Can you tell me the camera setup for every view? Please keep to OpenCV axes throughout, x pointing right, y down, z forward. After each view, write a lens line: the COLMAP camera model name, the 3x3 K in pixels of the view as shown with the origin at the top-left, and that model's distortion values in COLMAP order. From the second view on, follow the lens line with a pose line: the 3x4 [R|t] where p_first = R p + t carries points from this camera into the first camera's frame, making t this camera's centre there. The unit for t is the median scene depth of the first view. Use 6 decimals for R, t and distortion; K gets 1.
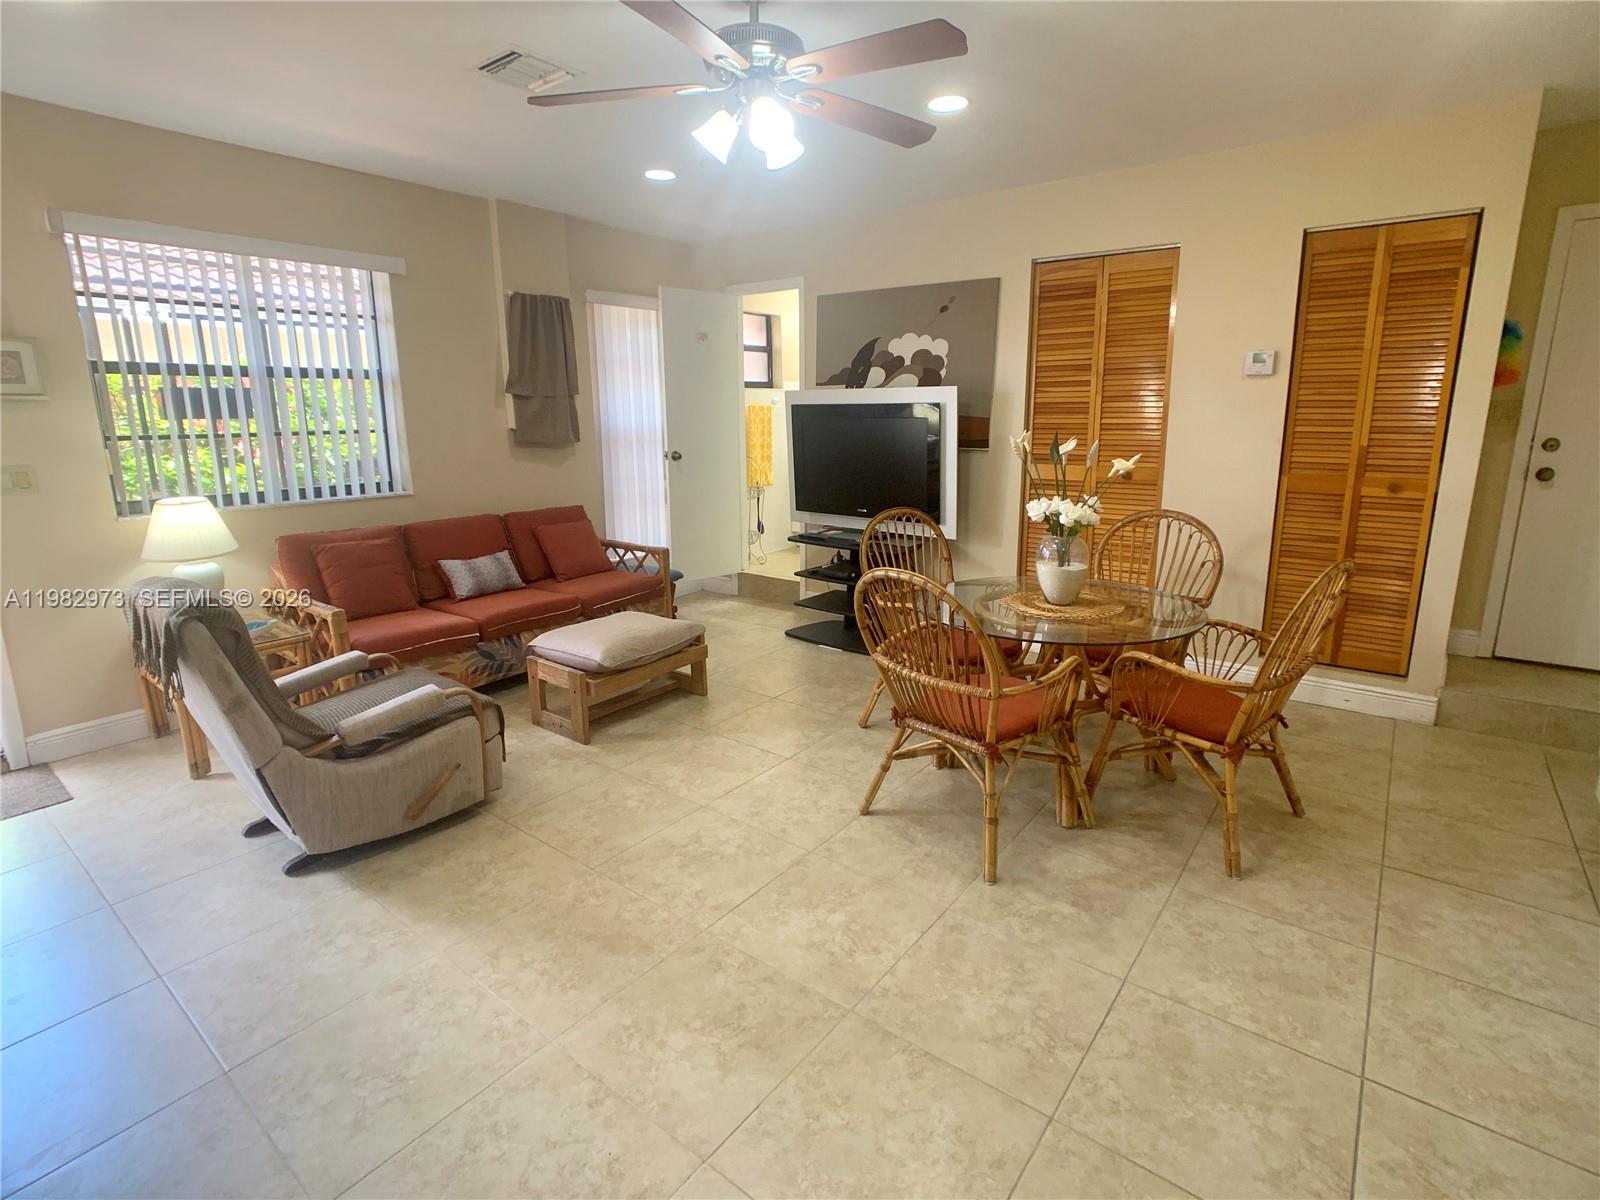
lens RADIAL K [[781.3, 0, 807.5], [0, 781.3, 574.9], [0, 0, 1]] dist [-0.023880, 0.001732]
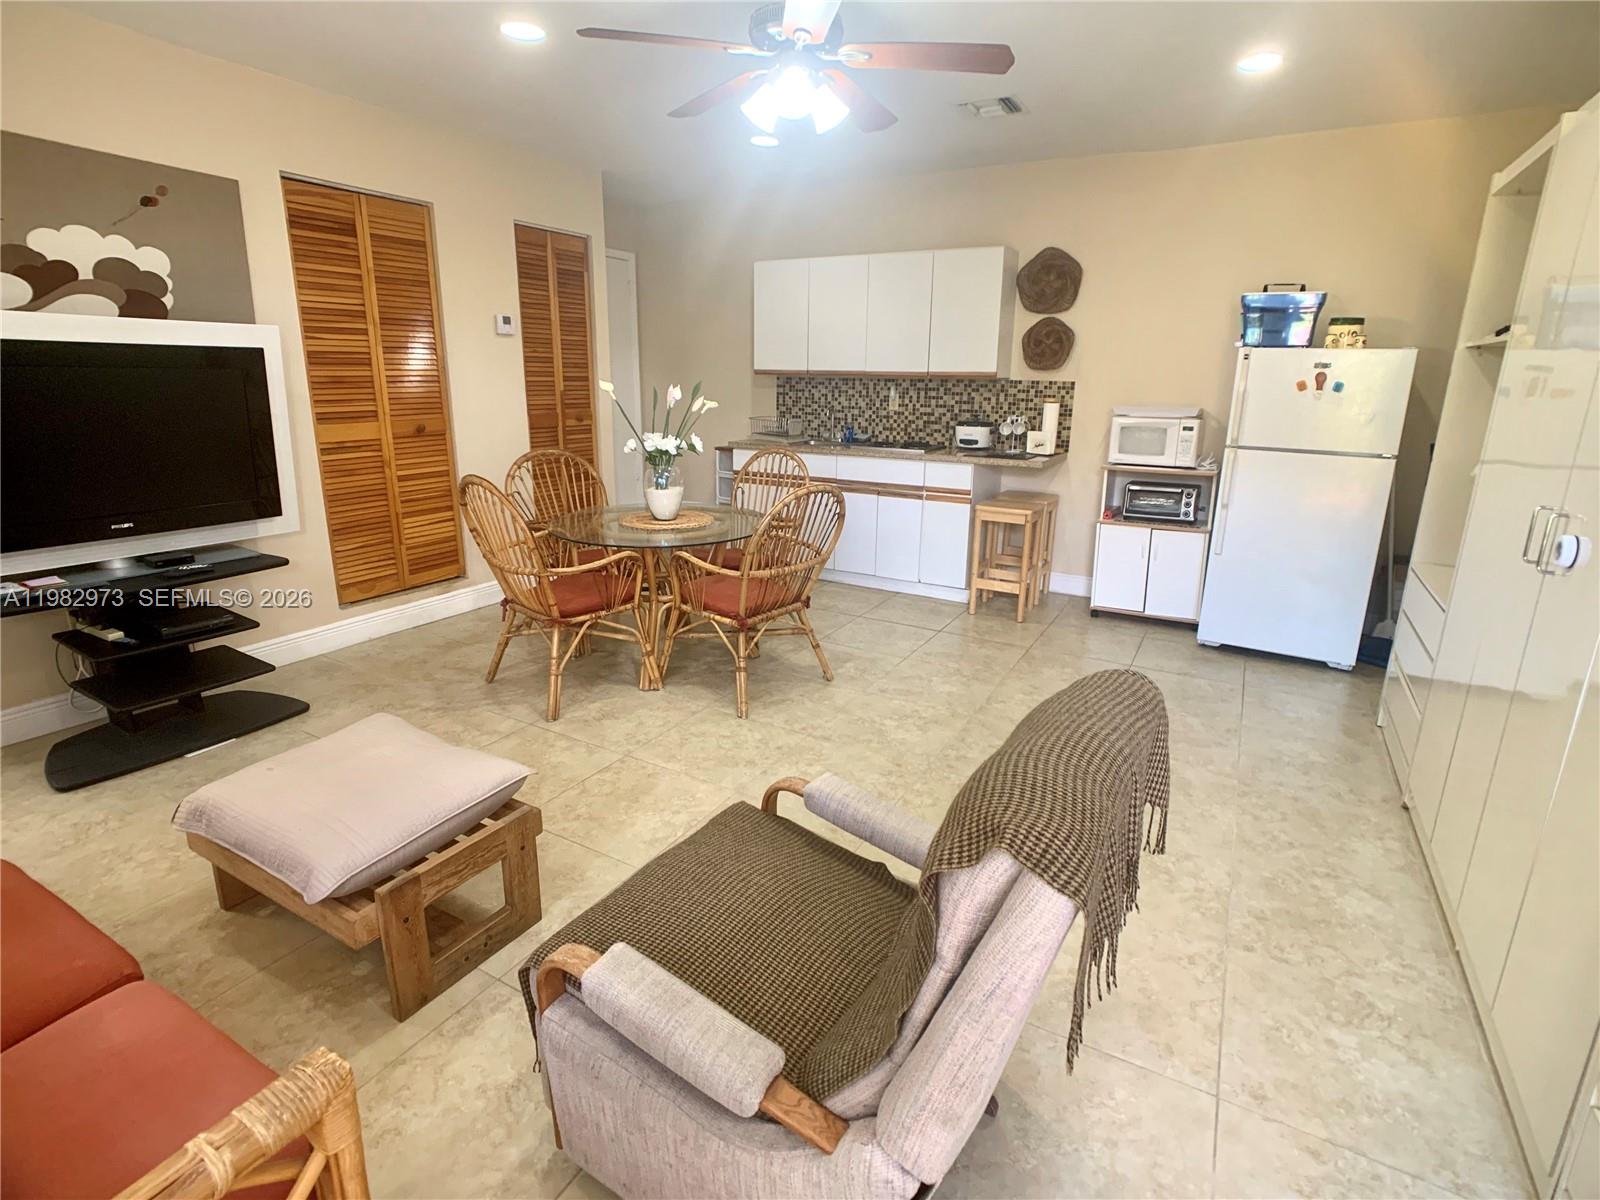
lens RADIAL K [[781.3, 0, 807.5], [0, 781.3, 574.9], [0, 0, 1]] dist [-0.023880, 0.001732]
pose [[-0.152372, -0.242079, 0.958217, -0.699142], [0.186221, 0.945140, 0.268388, -0.130093], [-0.970621, 0.219335, -0.098933, 0.684303]]
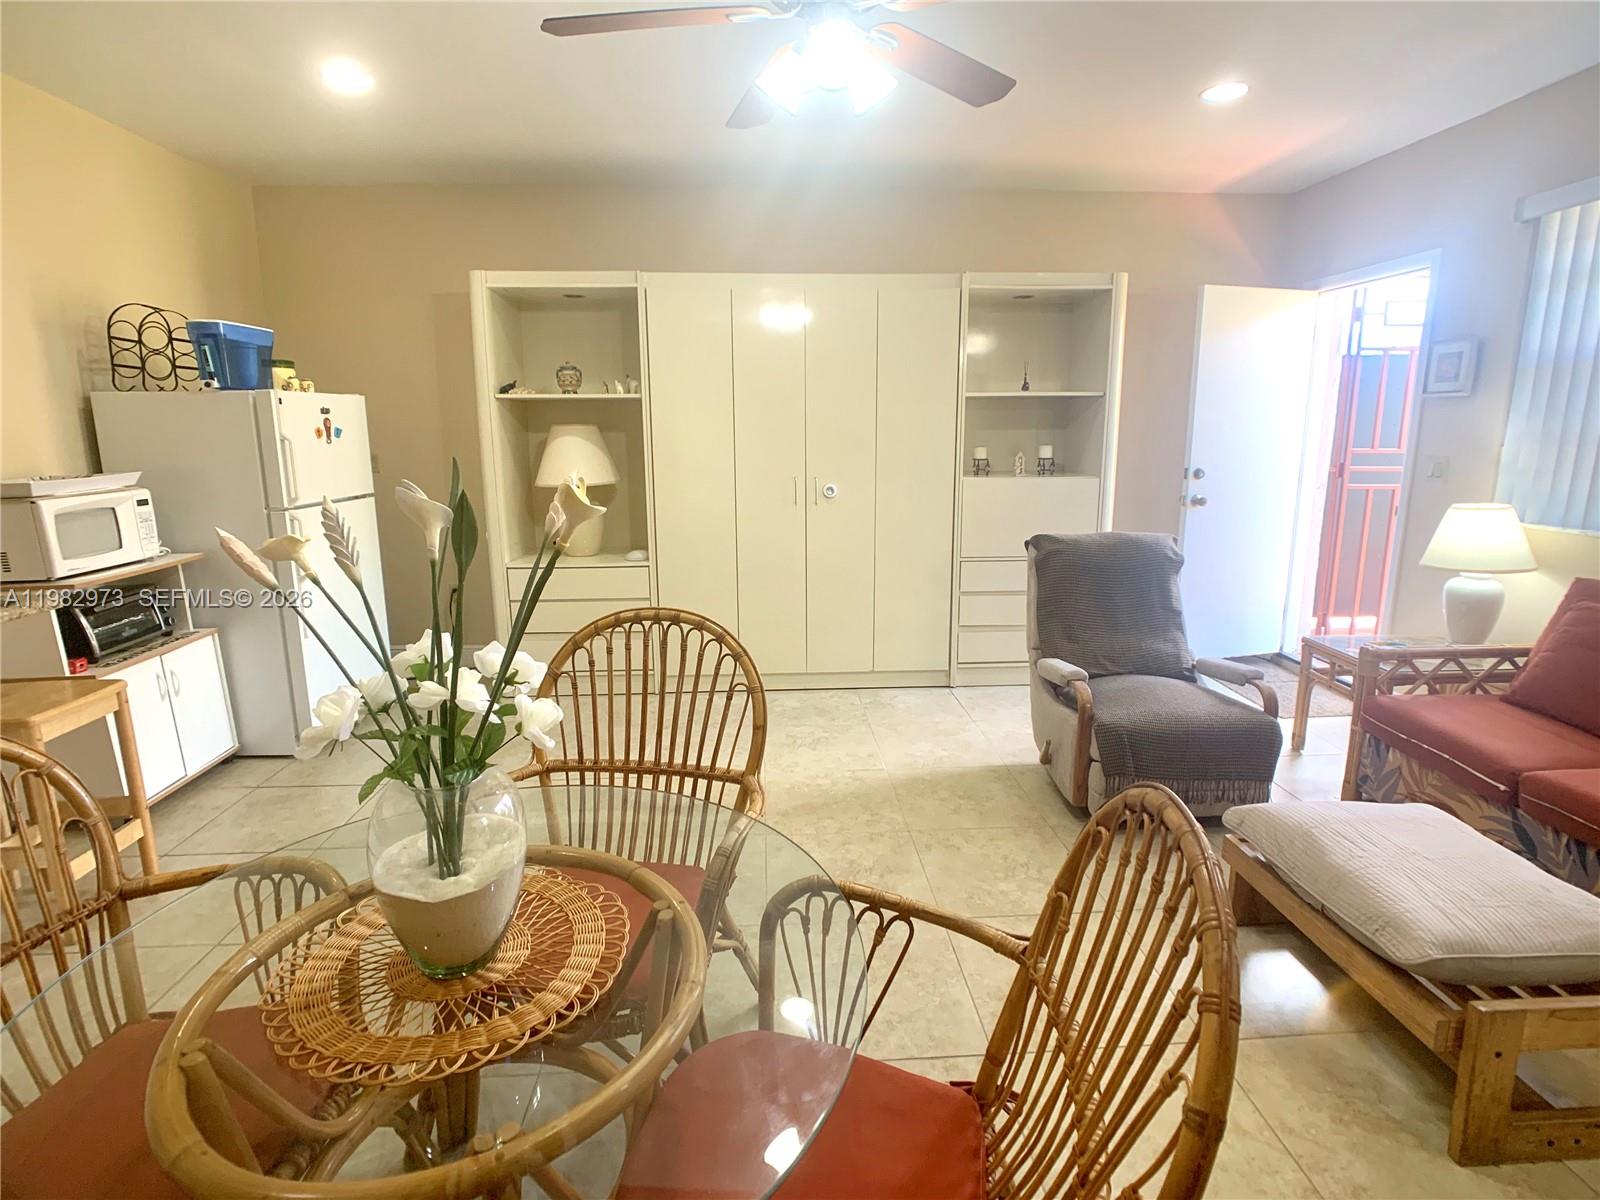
lens RADIAL K [[781.3, 0, 807.5], [0, 781.3, 574.9], [0, 0, 1]] dist [-0.023880, 0.001732]
pose [[-0.750503, 0.138822, -0.646122, 0.302200], [-0.120595, 0.932505, 0.340429, -0.194762], [0.649771, 0.333412, -0.683106, 0.951819]]
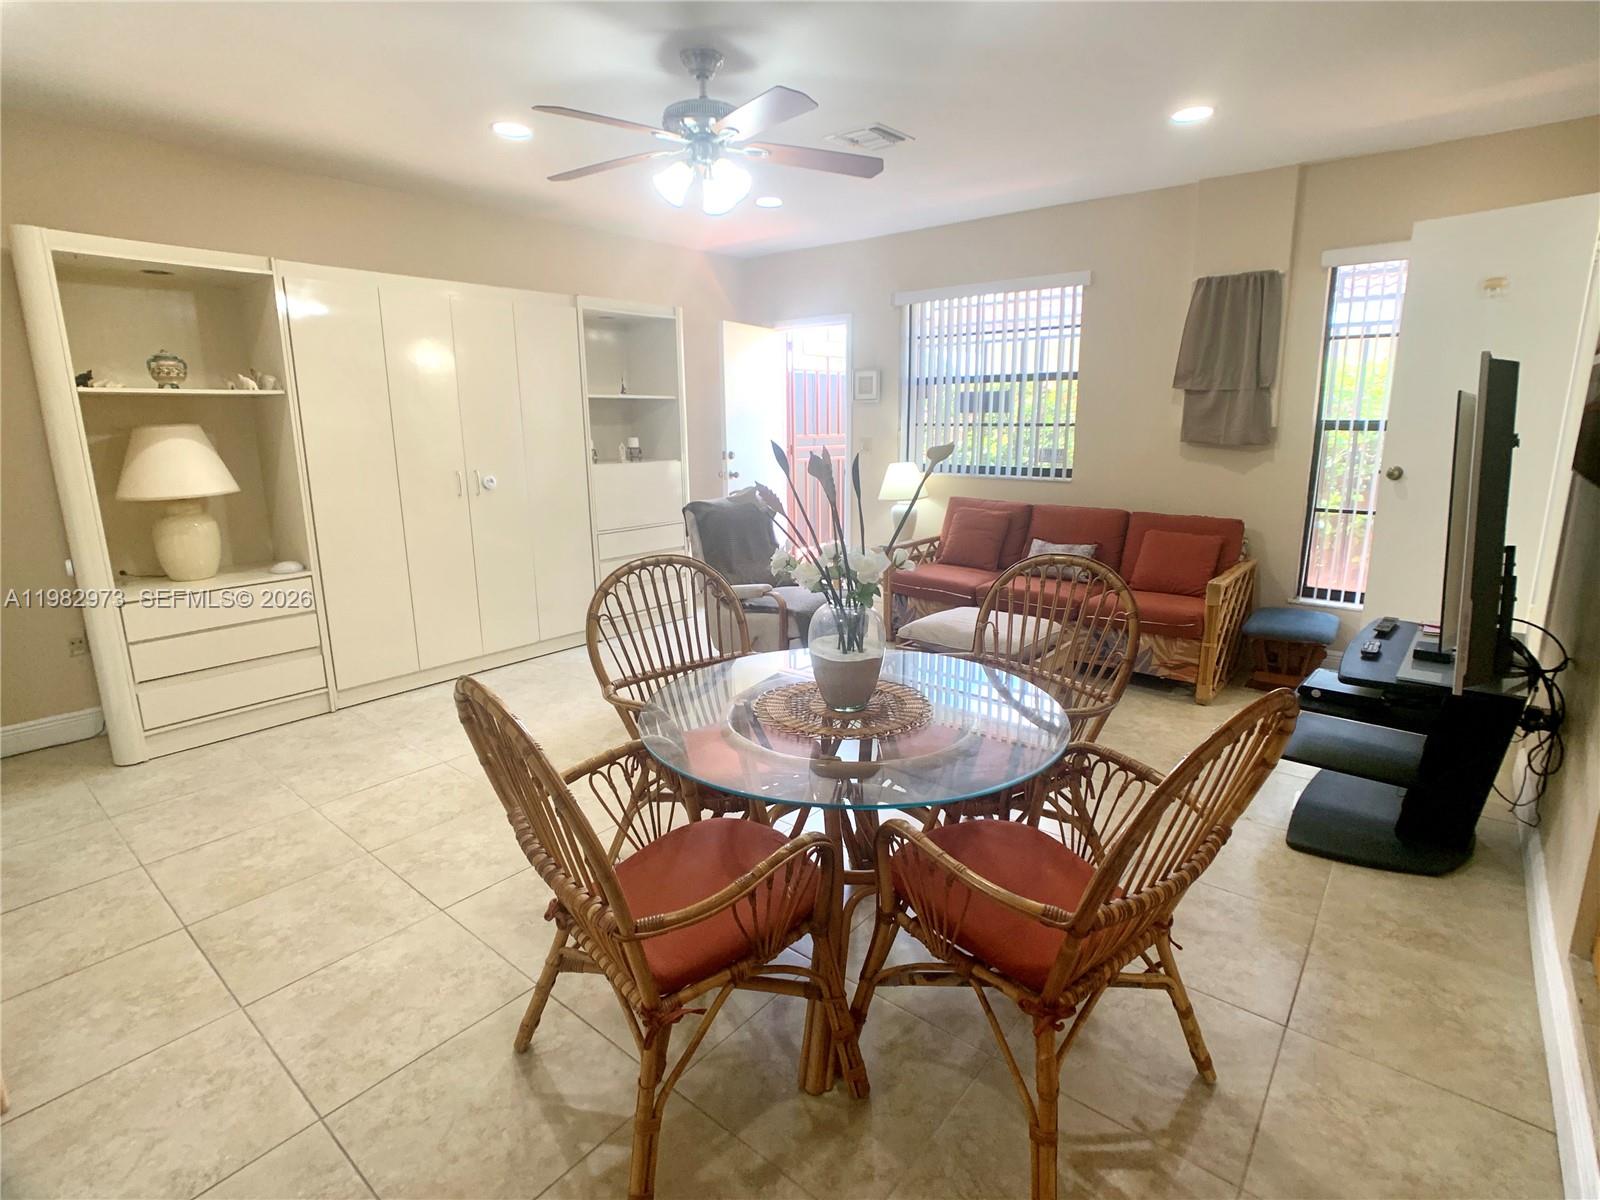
lens RADIAL K [[781.3, 0, 807.5], [0, 781.3, 574.9], [0, 0, 1]] dist [-0.023880, 0.001732]
pose [[-0.019283, 0.207677, -0.978007, 0.697553], [-0.194660, 0.958690, 0.207413, -0.147467], [0.980681, 0.194379, 0.021939, 0.691294]]
